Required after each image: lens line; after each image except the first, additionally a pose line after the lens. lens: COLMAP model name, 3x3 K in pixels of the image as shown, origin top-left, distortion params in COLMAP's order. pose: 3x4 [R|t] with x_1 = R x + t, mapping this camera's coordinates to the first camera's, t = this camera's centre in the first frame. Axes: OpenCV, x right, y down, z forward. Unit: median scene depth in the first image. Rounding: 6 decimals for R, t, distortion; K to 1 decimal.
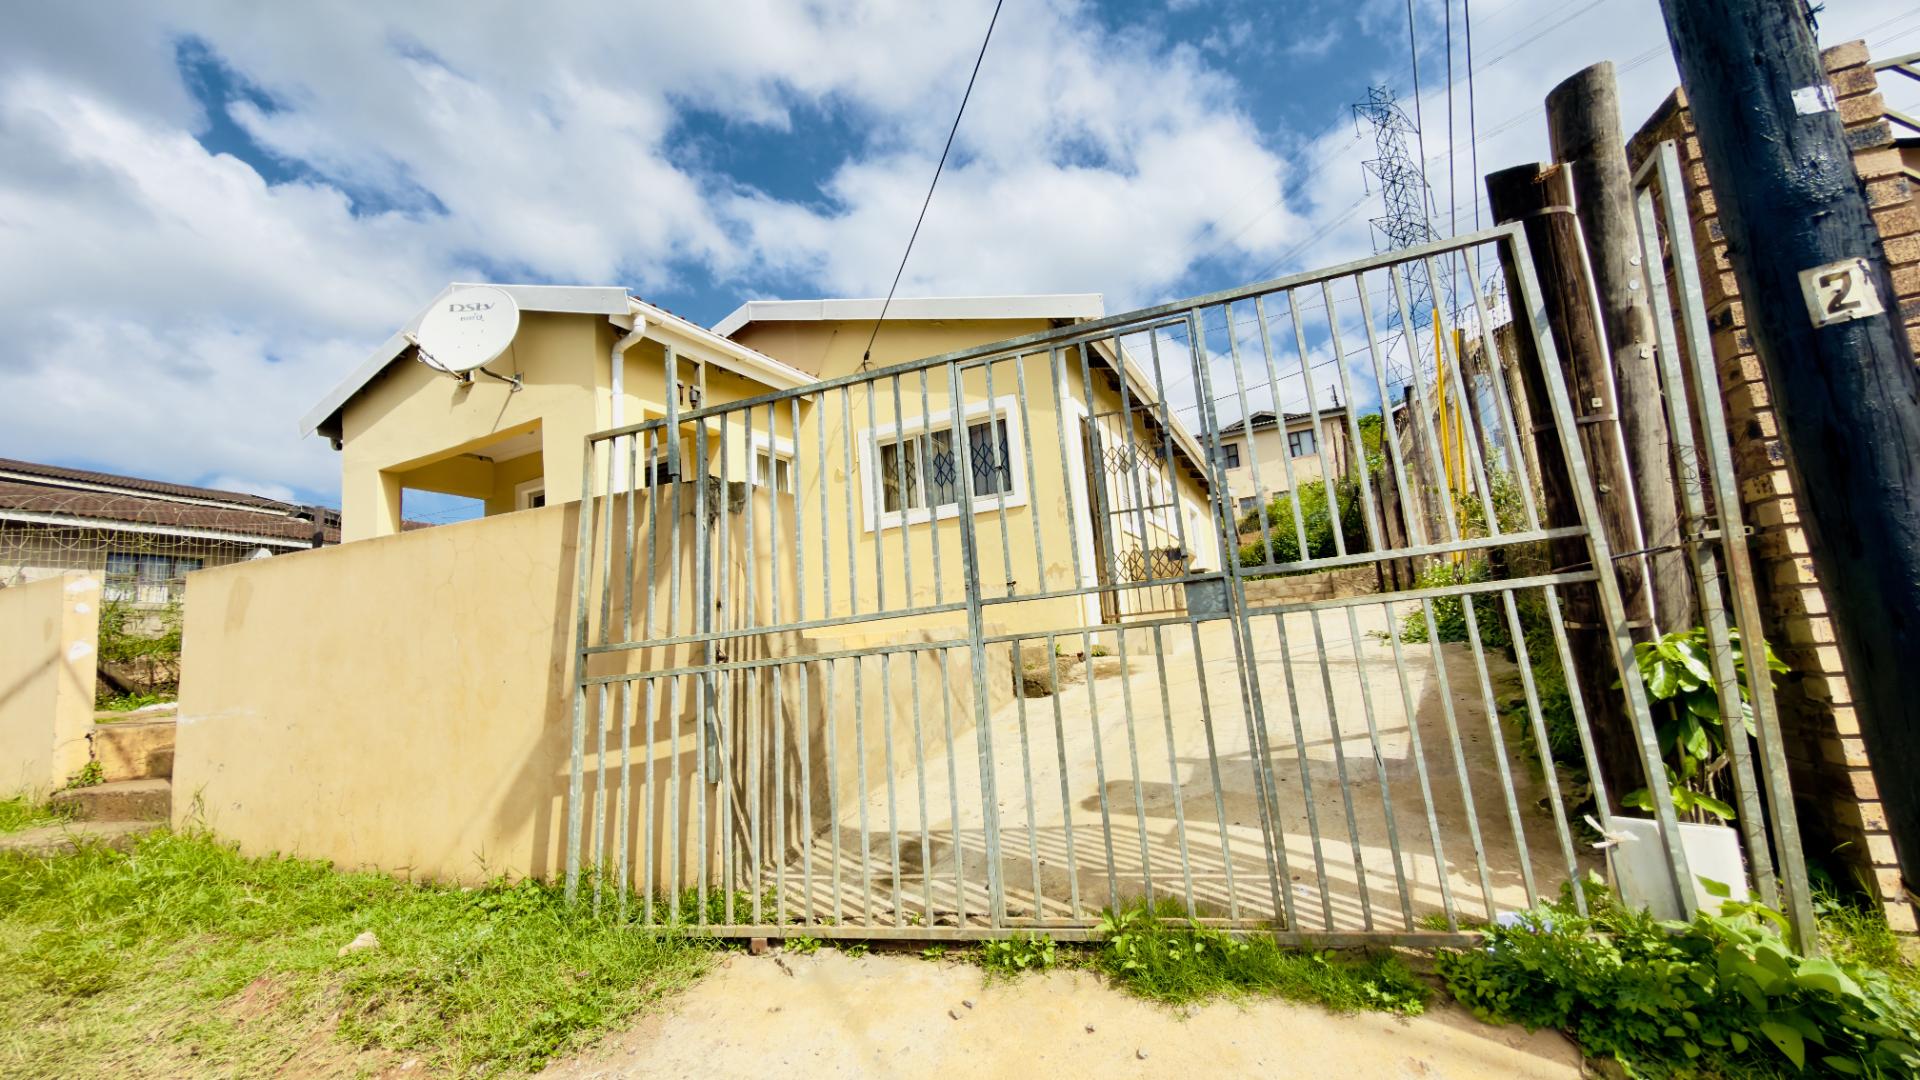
lens RADIAL K [[760.8, 0, 960.0], [0, 760.8, 540.0], [0, 0, 1]] dist [-0.000526, 0.000231]
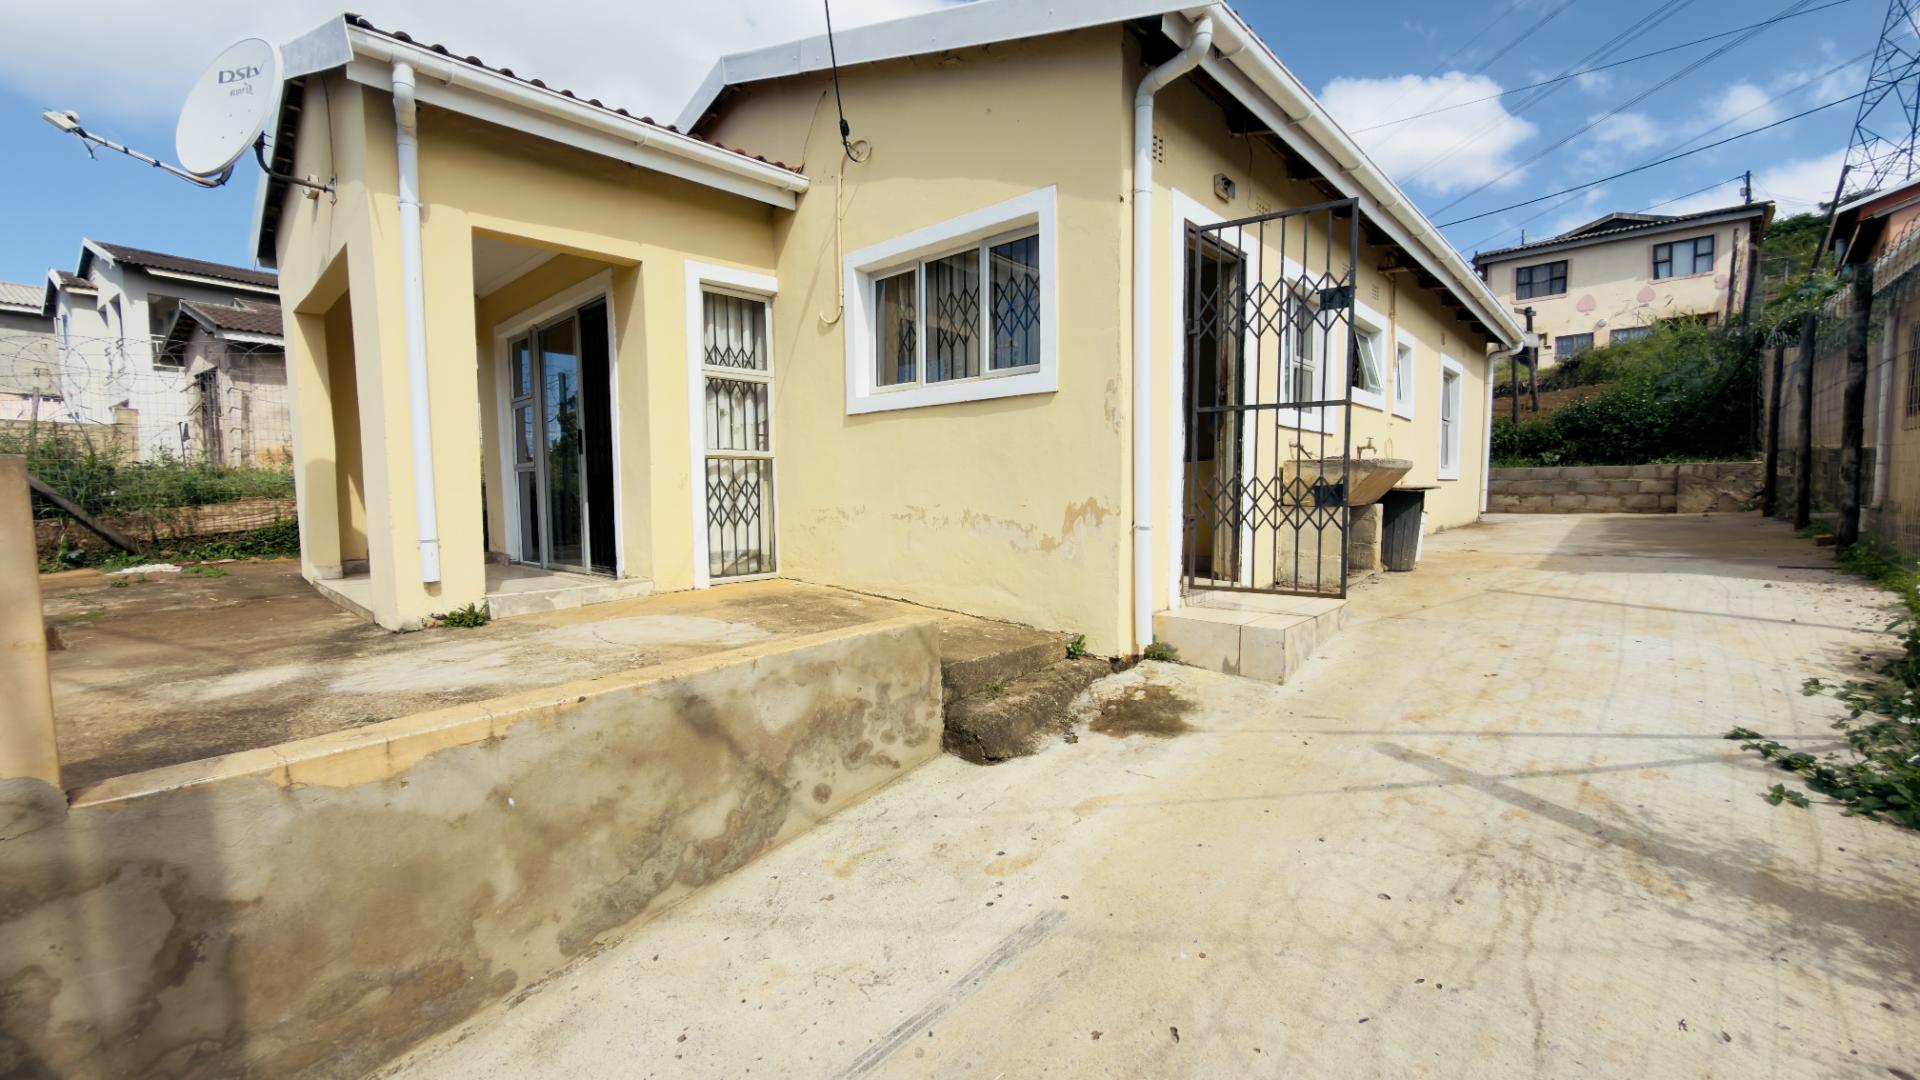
lens RADIAL K [[760.8, 0, 960.0], [0, 760.8, 540.0], [0, 0, 1]] dist [-0.000526, 0.000231]
pose [[0.954274, 0.093842, -0.283820, 0.162852], [-0.028851, 0.973928, 0.225014, -0.053804], [0.297536, -0.206536, 0.932102, 0.357085]]
